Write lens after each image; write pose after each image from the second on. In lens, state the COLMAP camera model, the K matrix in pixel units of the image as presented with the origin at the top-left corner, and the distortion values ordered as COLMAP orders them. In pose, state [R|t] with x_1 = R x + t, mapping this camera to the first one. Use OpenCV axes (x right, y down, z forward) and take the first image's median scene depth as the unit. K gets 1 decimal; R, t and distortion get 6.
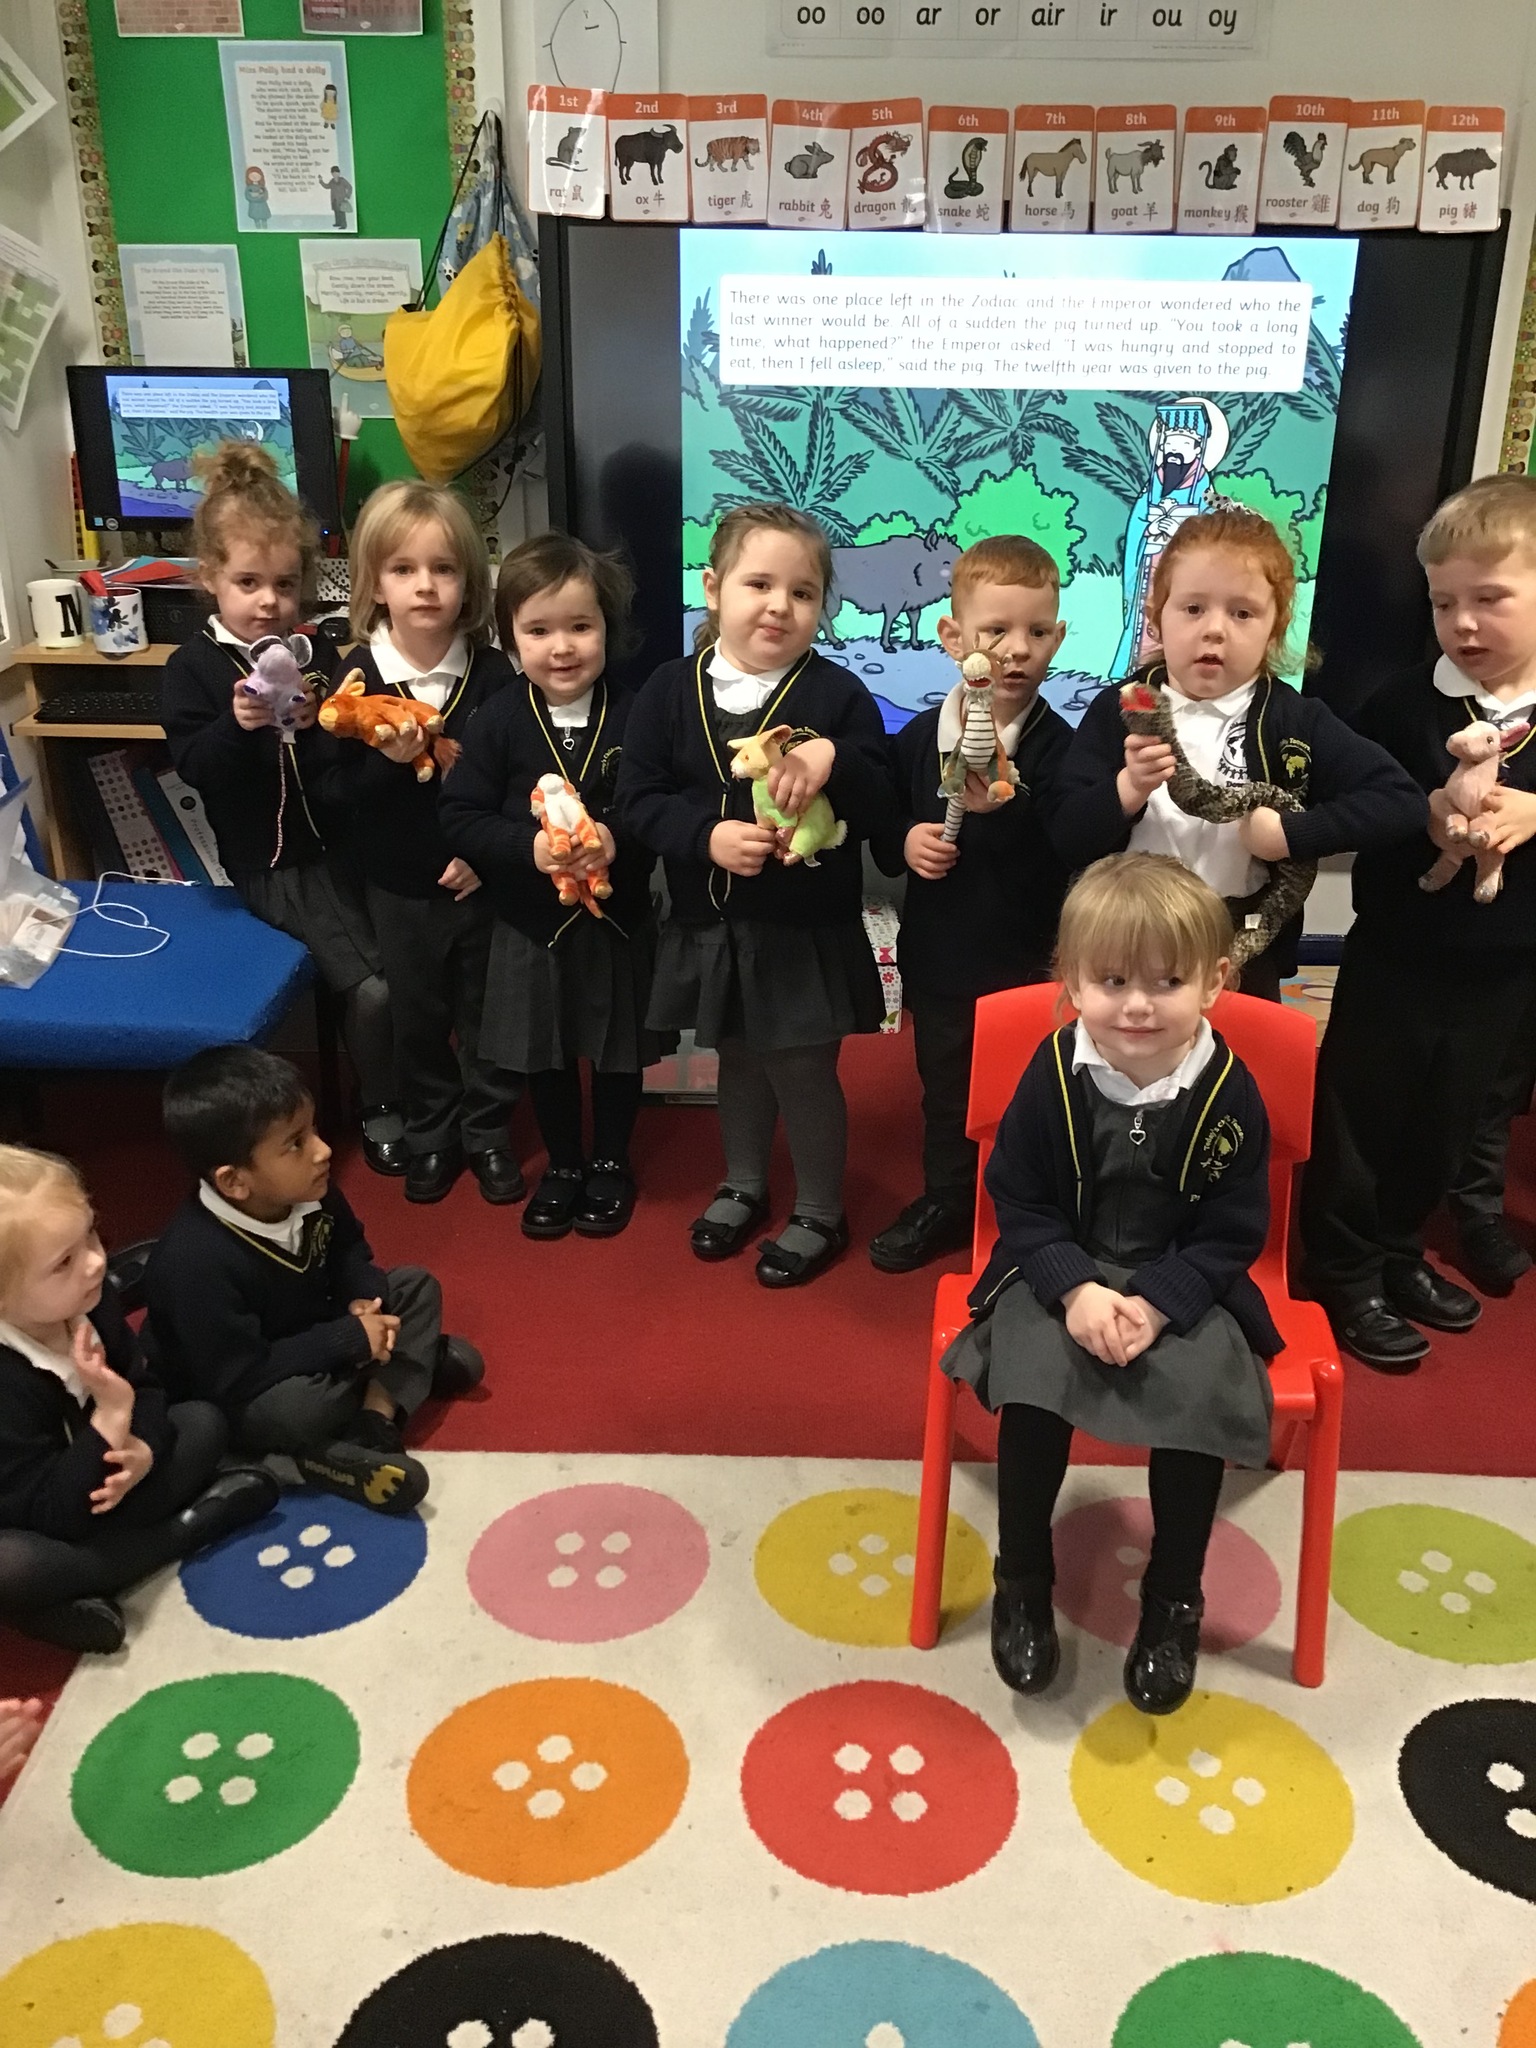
lens RADIAL K [[1847.8, 0, 768.0], [0, 1847.8, 1024.0], [0, 0, 1]] dist [0.081832, -0.194894]
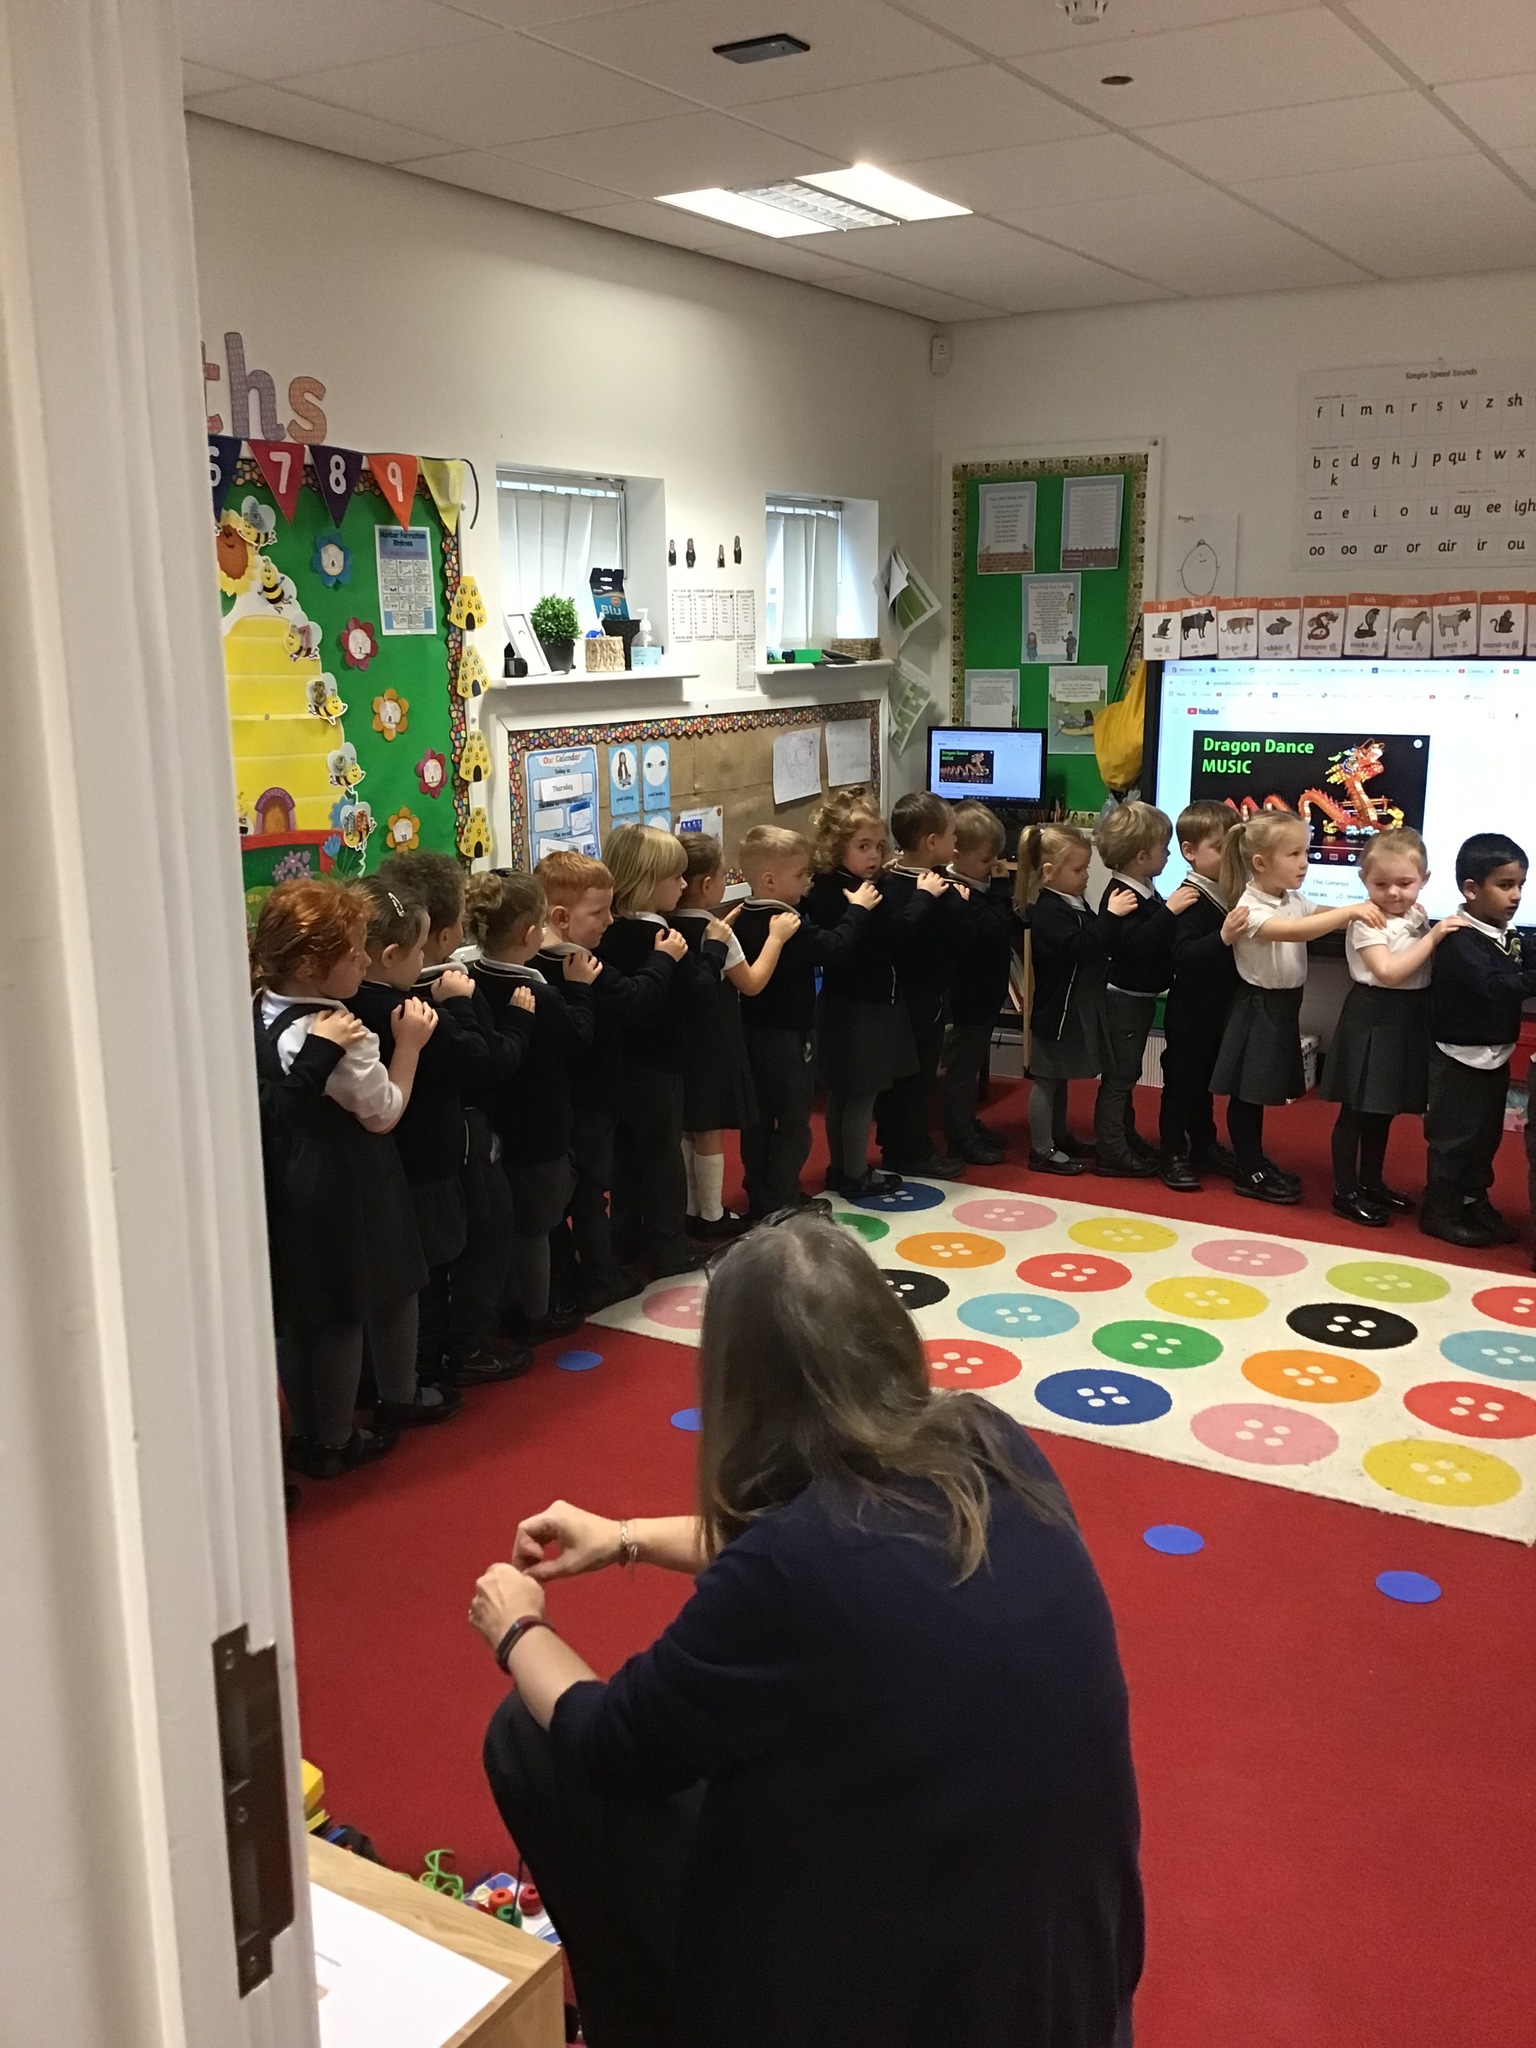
lens RADIAL K [[1847.8, 0, 768.0], [0, 1847.8, 1024.0], [0, 0, 1]] dist [0.081832, -0.194894]
pose [[0.856648, 0.080455, -0.509589, 0.585741], [-0.171801, 0.975874, -0.134734, 0.302168], [0.486455, 0.202968, 0.849803, -0.838719]]
